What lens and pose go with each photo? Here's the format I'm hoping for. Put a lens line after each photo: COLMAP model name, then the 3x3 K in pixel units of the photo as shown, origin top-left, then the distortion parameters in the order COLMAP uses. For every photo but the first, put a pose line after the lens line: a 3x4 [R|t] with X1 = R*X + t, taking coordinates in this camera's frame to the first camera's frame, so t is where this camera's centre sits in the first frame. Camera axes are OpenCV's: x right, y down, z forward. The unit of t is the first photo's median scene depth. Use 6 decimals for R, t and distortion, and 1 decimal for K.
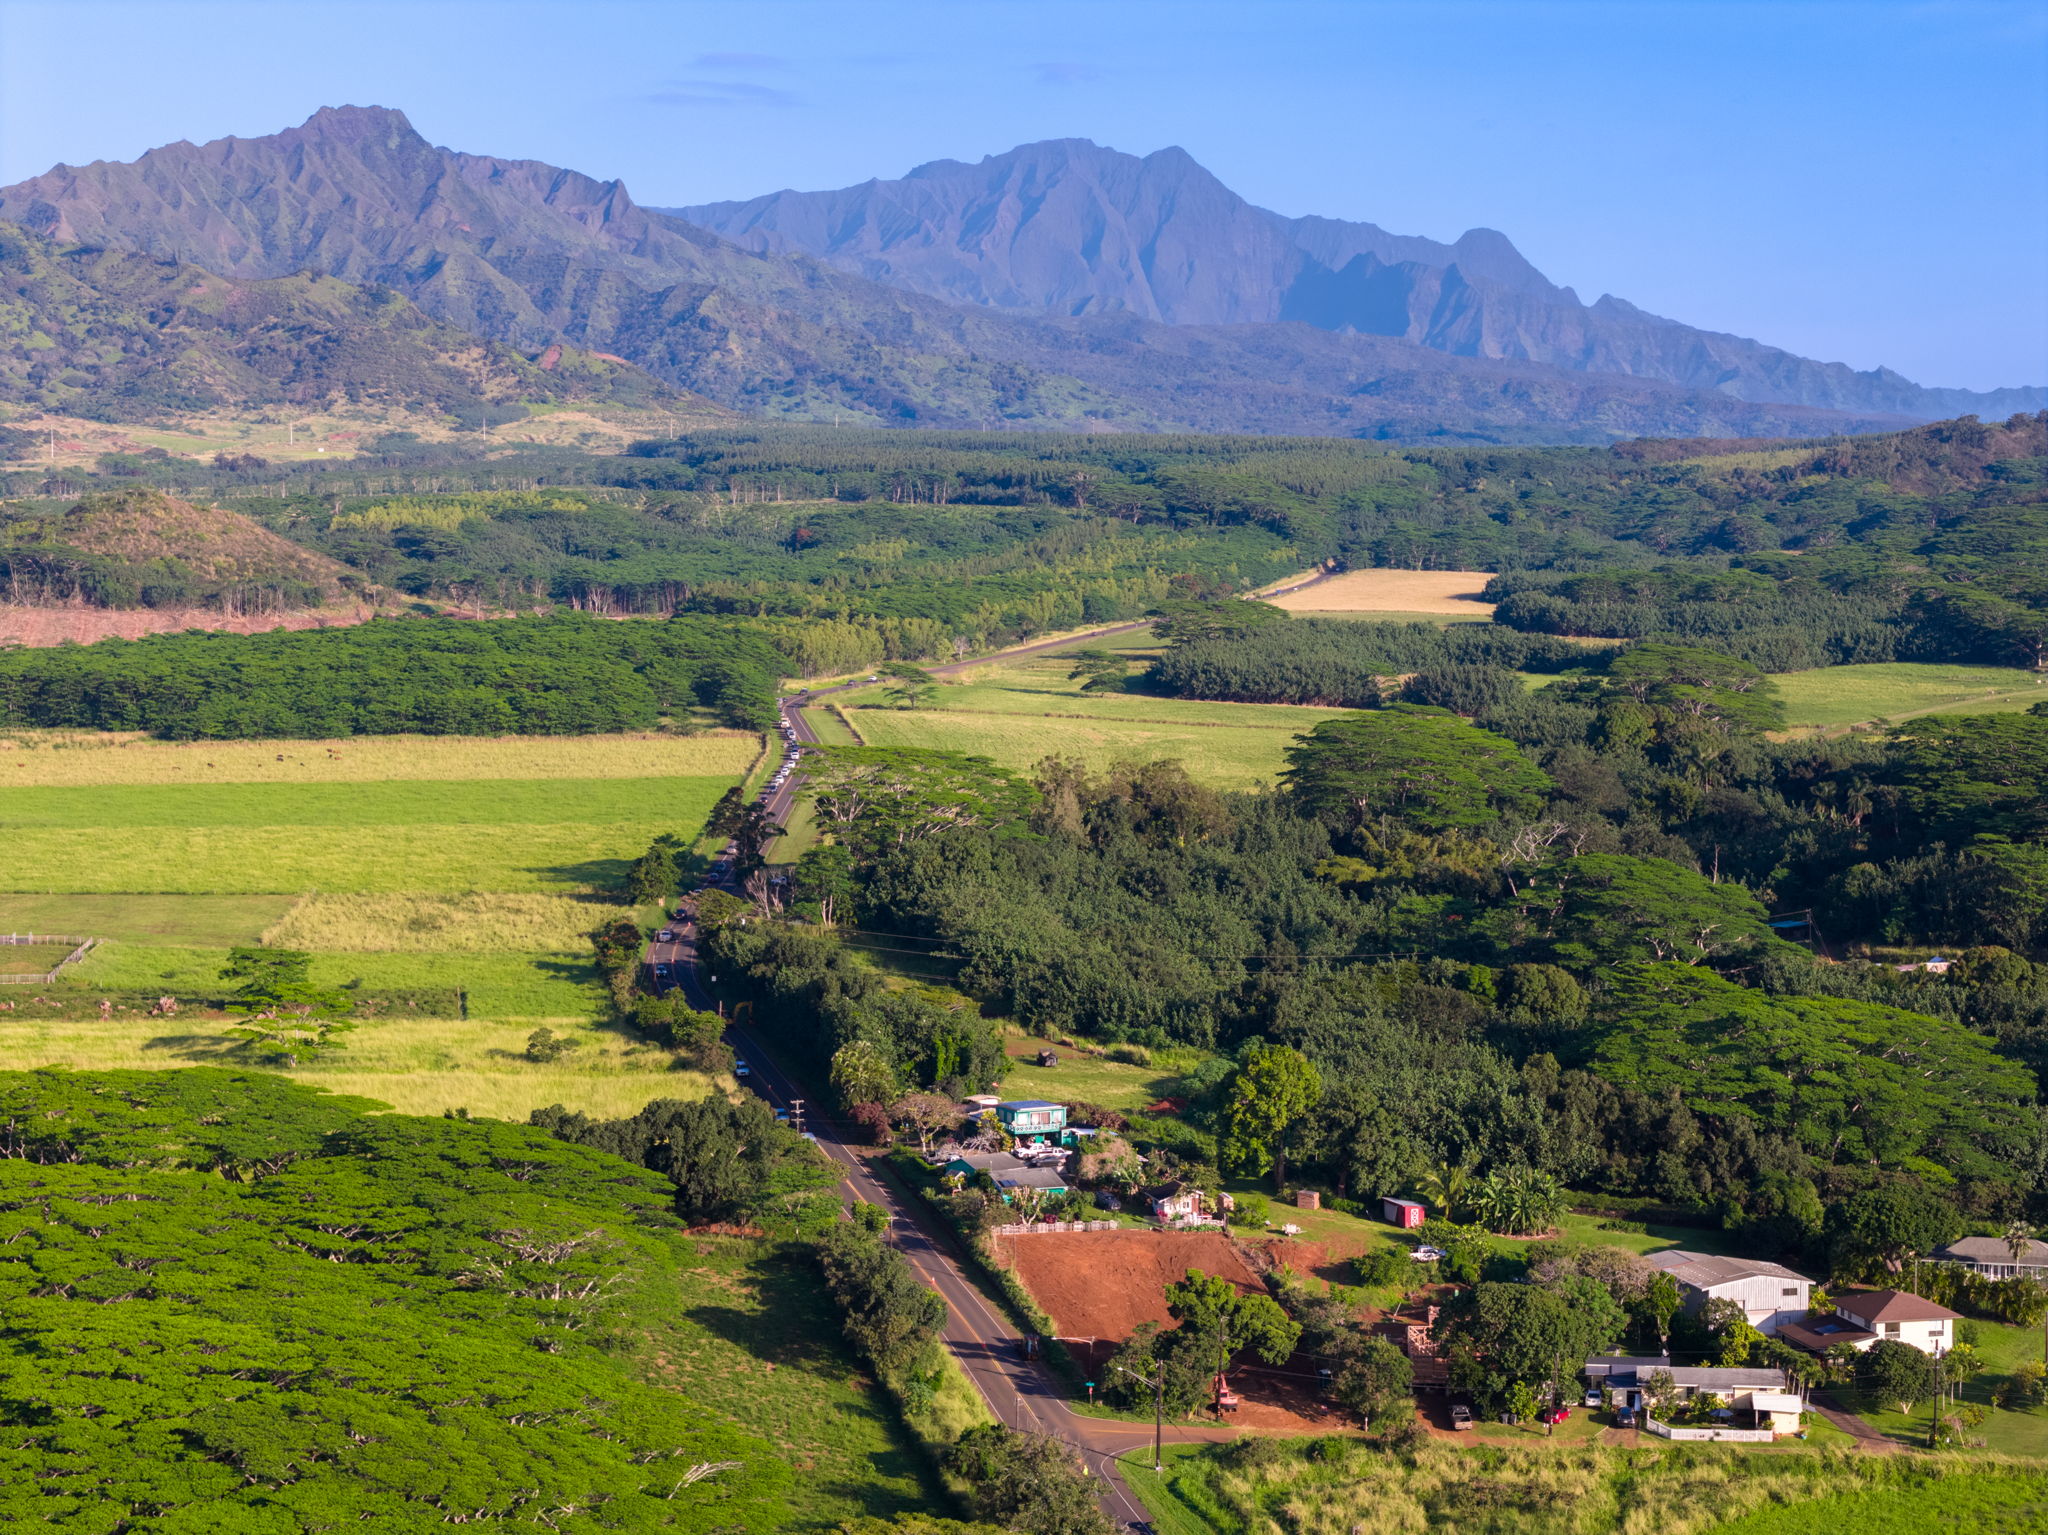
lens RADIAL K [[4116.3, 0, 1024.0], [0, 4116.3, 767.5], [0, 0, 1]] dist [-0.219433, 0.933967]
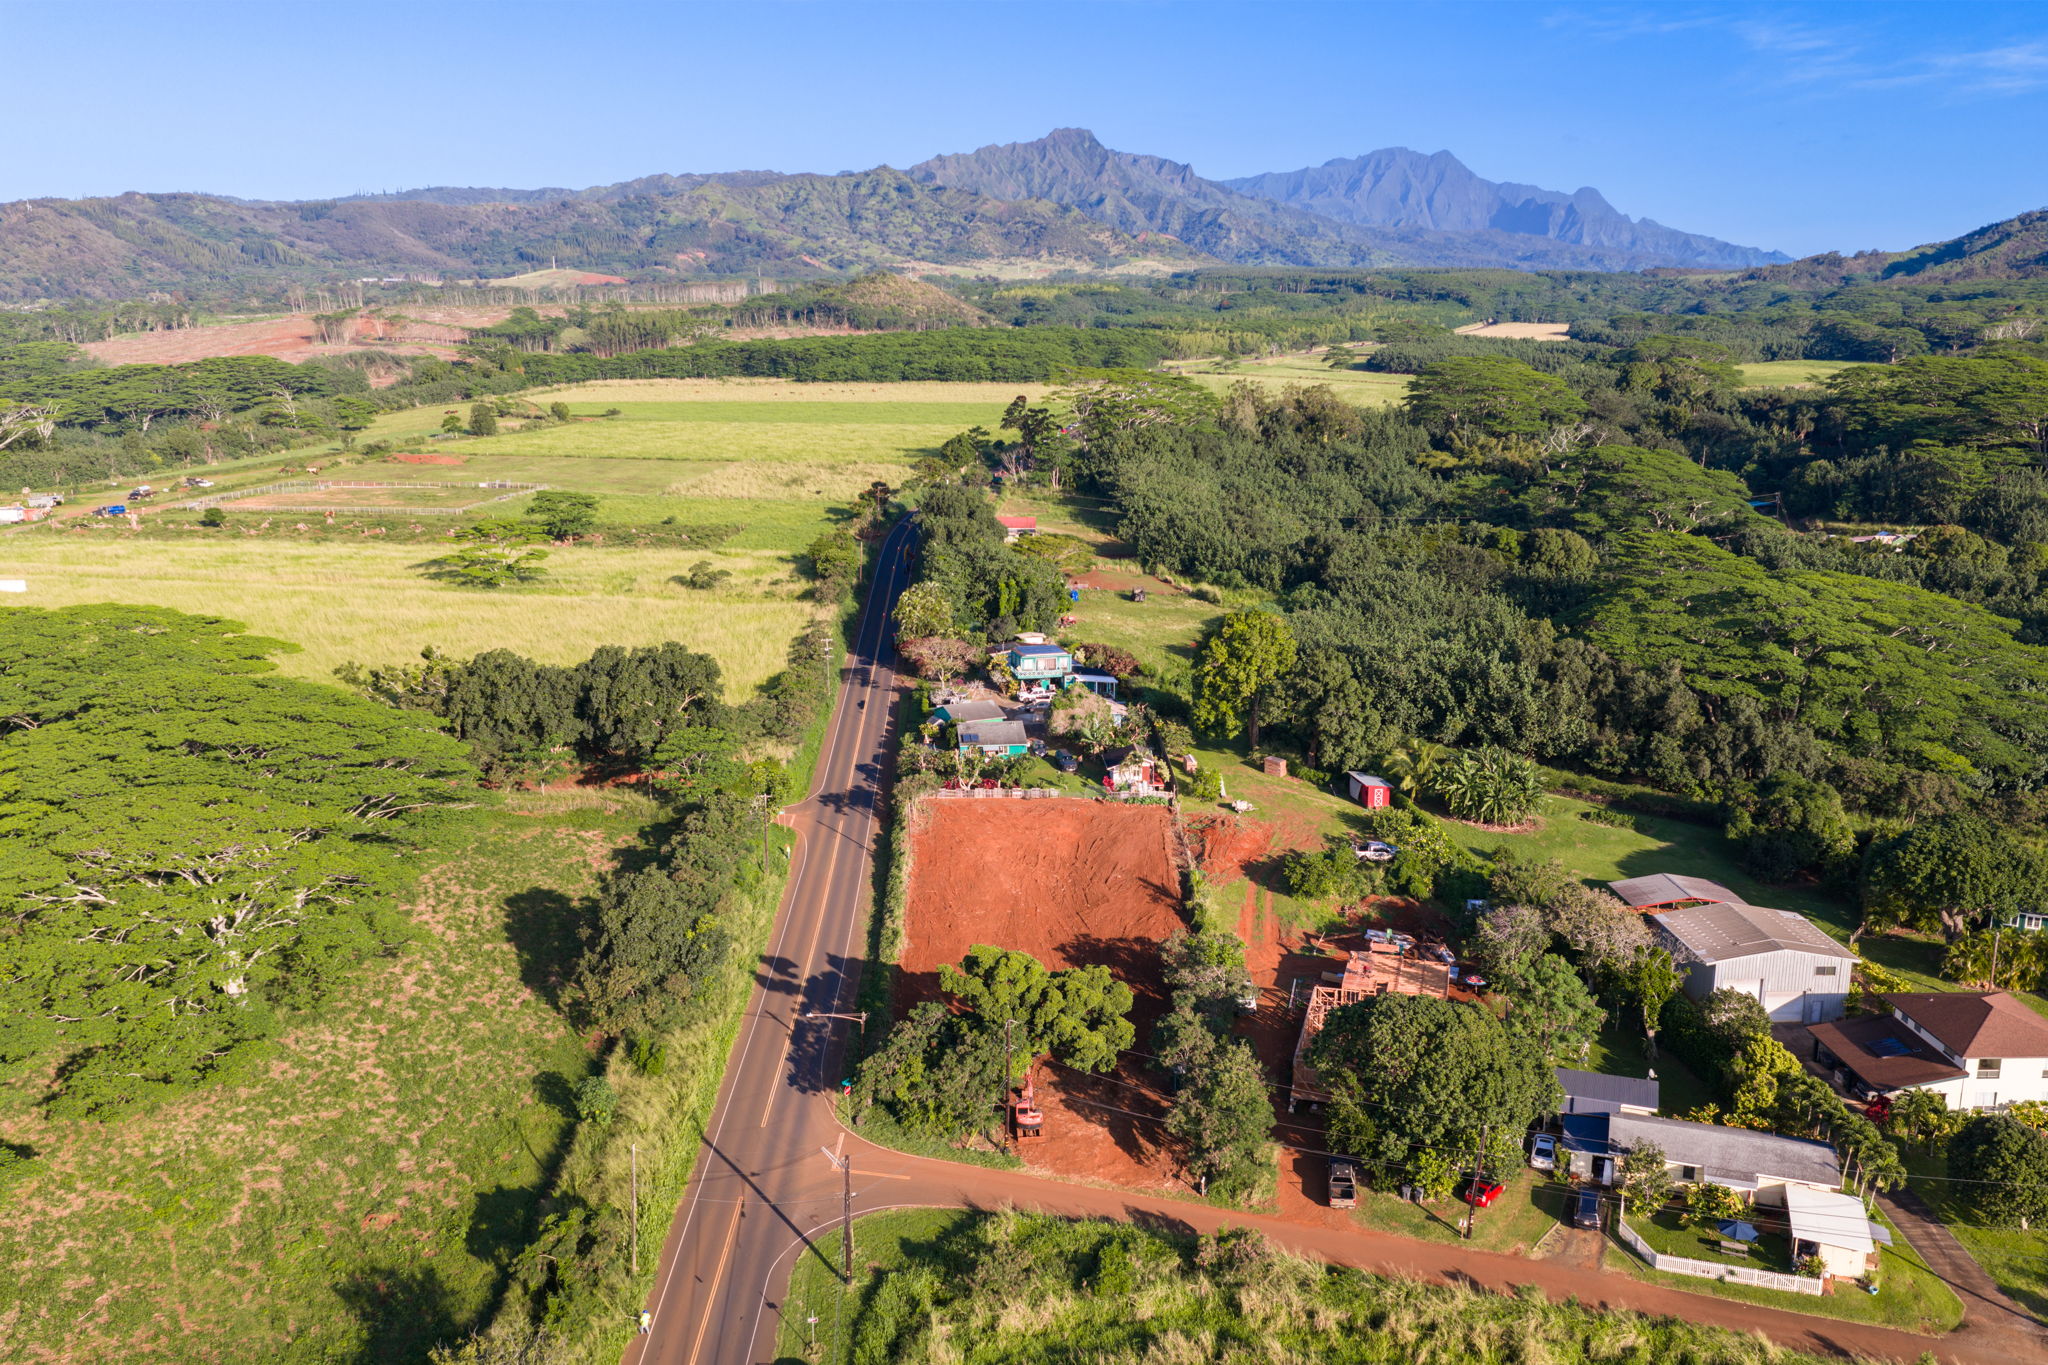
lens RADIAL K [[1693.1, 0, 1033.2], [0, 1693.1, 696.1], [0, 0, 1]] dist [0.010445, -0.009294]
pose [[0.981361, 0.045717, -0.186656, 0.066294], [-0.016197, 0.987511, 0.156712, 0.019489], [0.191489, -0.150768, 0.969846, 0.452453]]
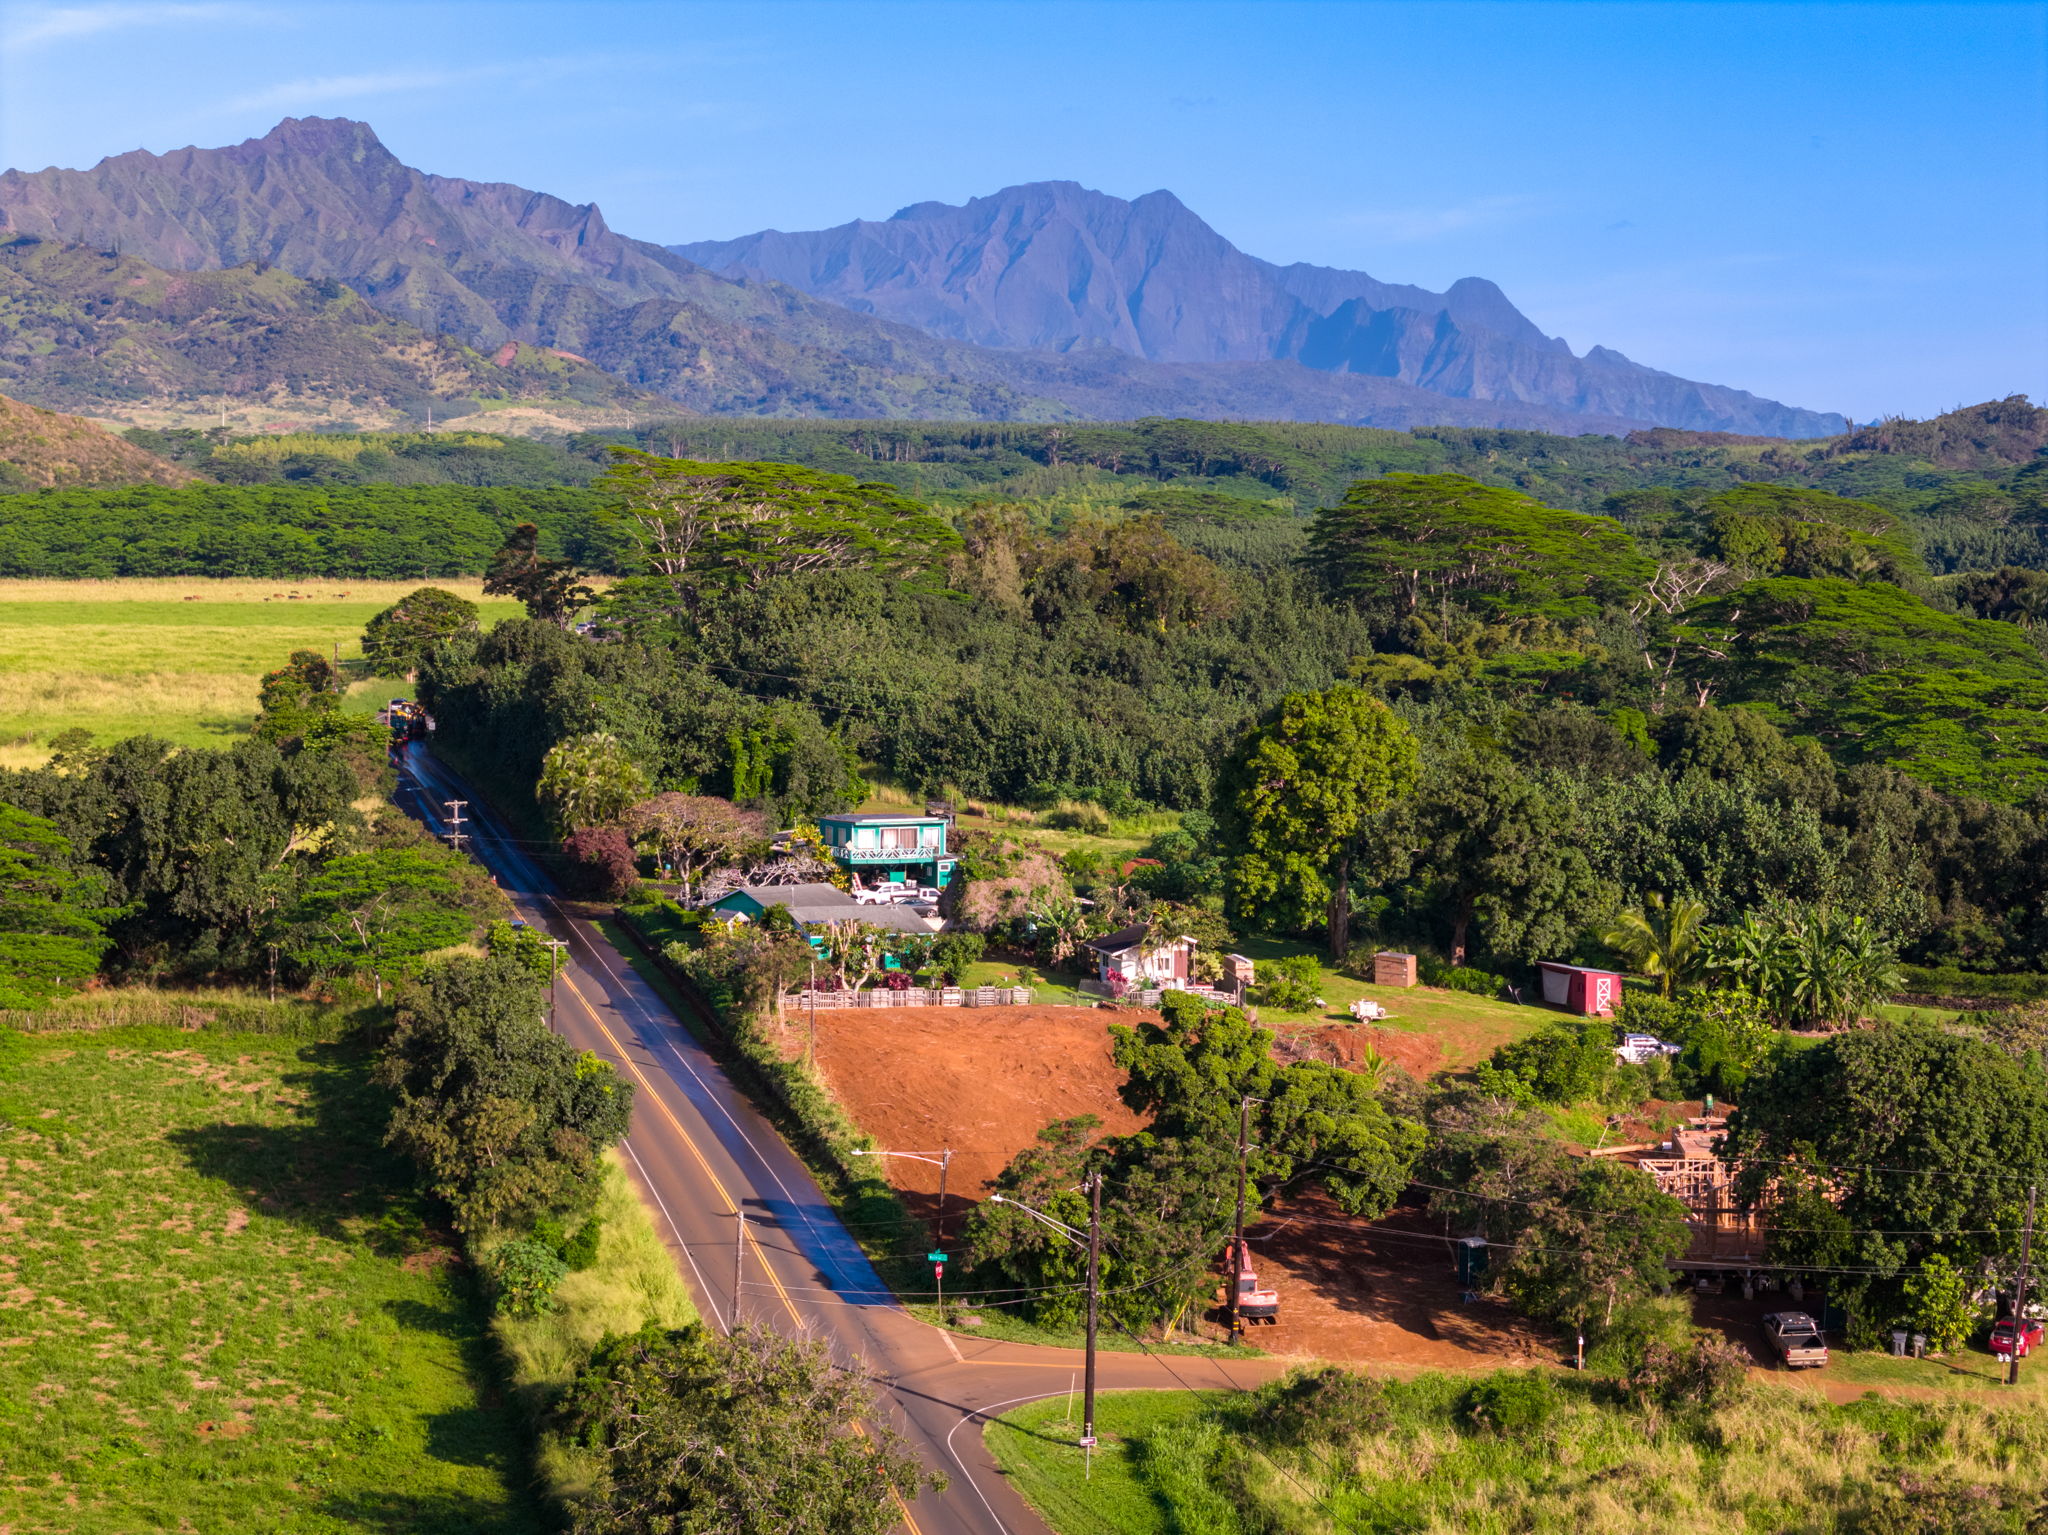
lens RADIAL K [[4116.3, 0, 1024.0], [0, 4116.3, 767.5], [0, 0, 1]] dist [-0.219433, 0.933967]
pose [[0.999951, 0.009082, 0.003964, 0.014568], [-0.009022, 0.999846, -0.015050, 0.066602], [-0.004100, 0.015014, 0.999879, 0.358411]]
